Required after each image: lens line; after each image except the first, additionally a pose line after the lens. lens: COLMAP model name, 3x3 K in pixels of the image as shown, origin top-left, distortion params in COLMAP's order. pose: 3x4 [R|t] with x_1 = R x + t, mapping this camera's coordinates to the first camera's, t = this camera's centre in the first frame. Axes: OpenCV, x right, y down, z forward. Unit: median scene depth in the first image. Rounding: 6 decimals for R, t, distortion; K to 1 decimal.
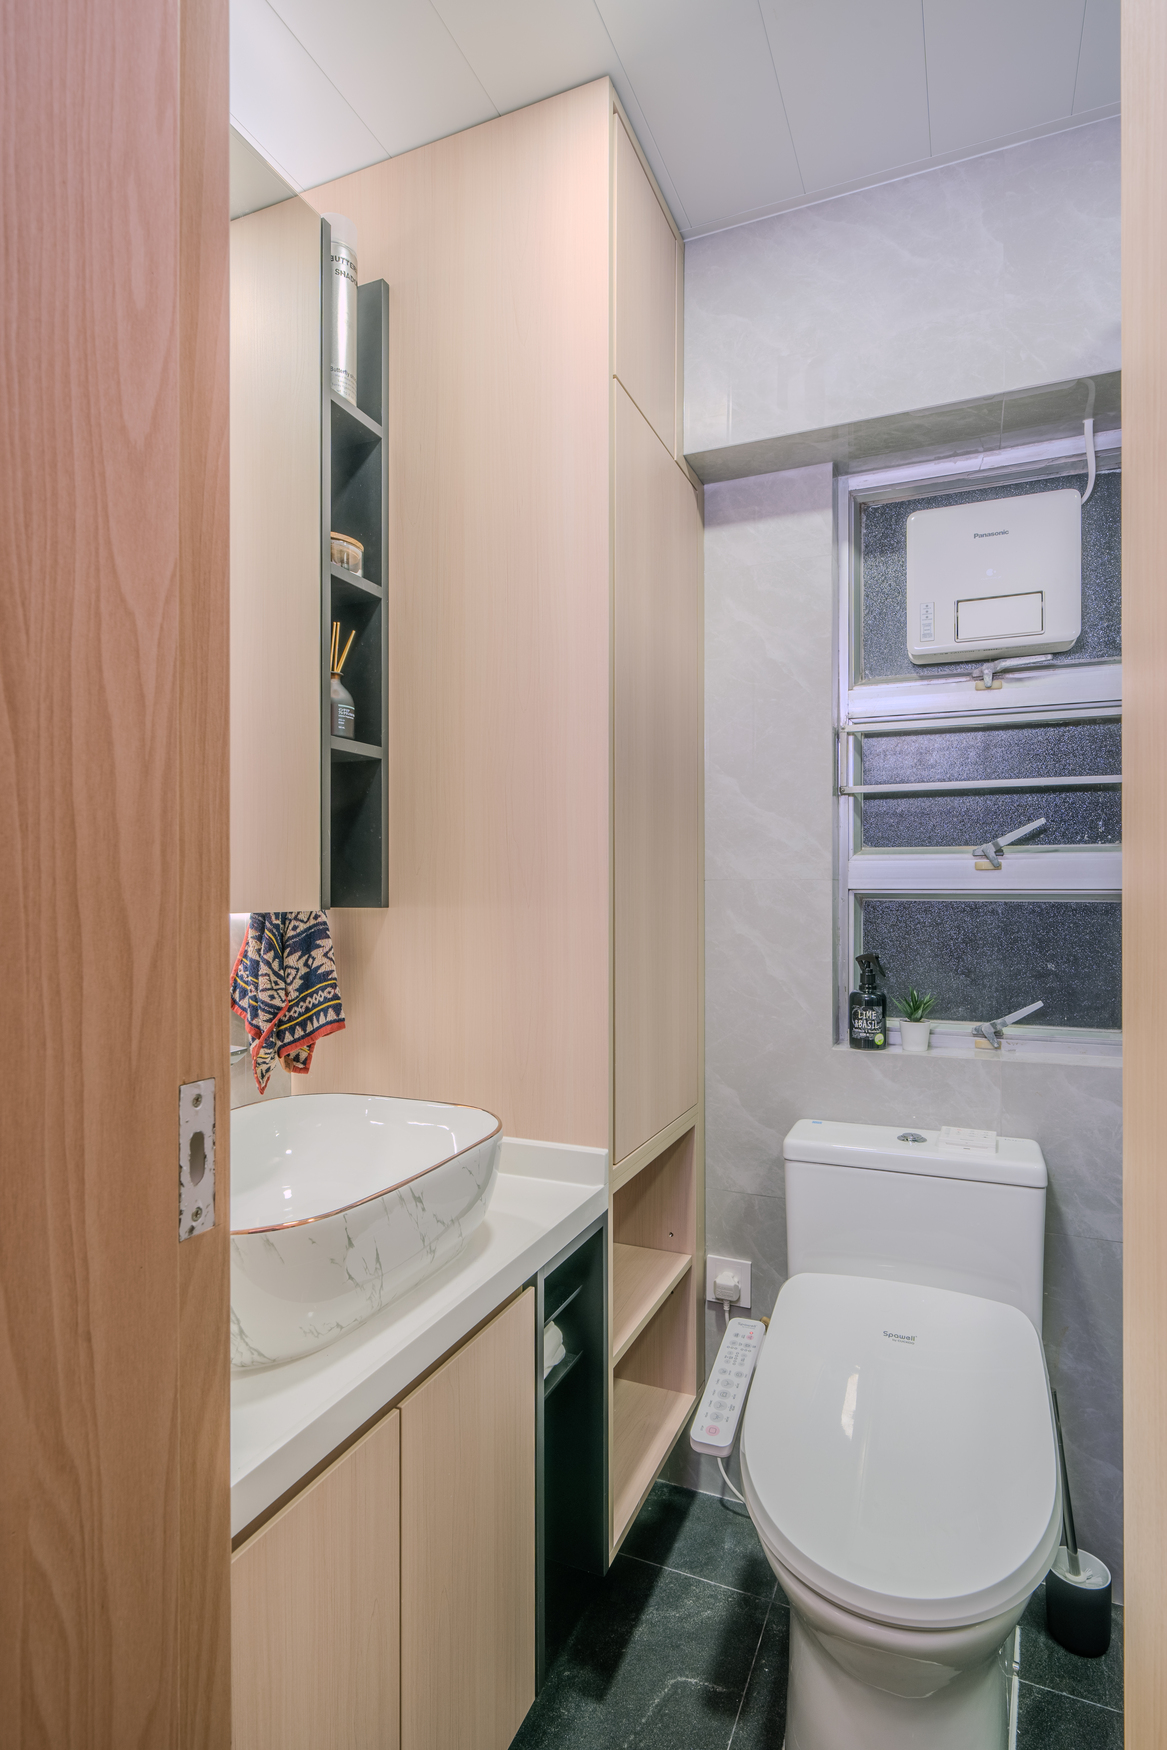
lens RADIAL K [[918.4, 0, 583.5], [0, 918.4, 875.0], [0, 0, 1]] dist [0.001402, -0.000191]
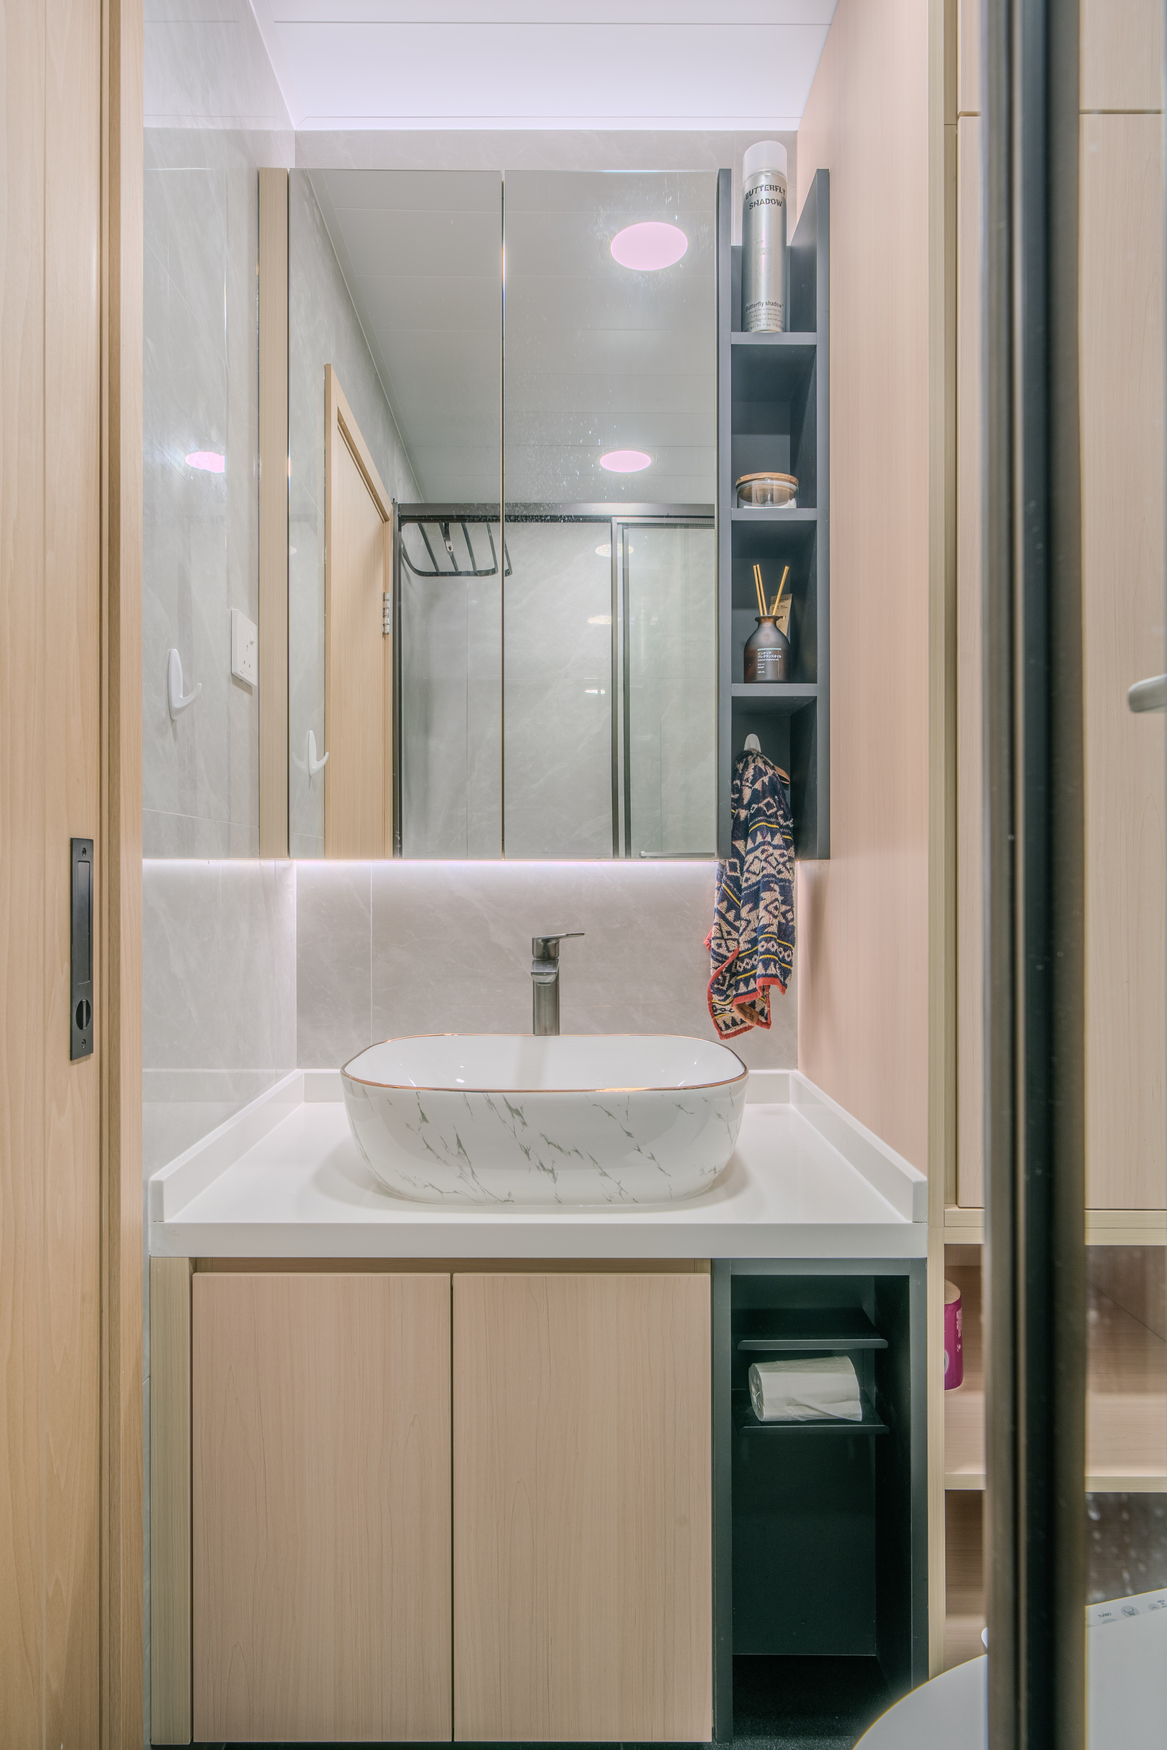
lens RADIAL K [[987.5, 0, 583.5], [0, 987.5, 875.0], [0, 0, 1]] dist [-0.005895, 0.000516]
pose [[0.397091, -0.000078, -0.917779, 0.610357], [0.006220, 0.999977, 0.002606, 0.048472], [0.917758, -0.006743, 0.397082, 0.409127]]
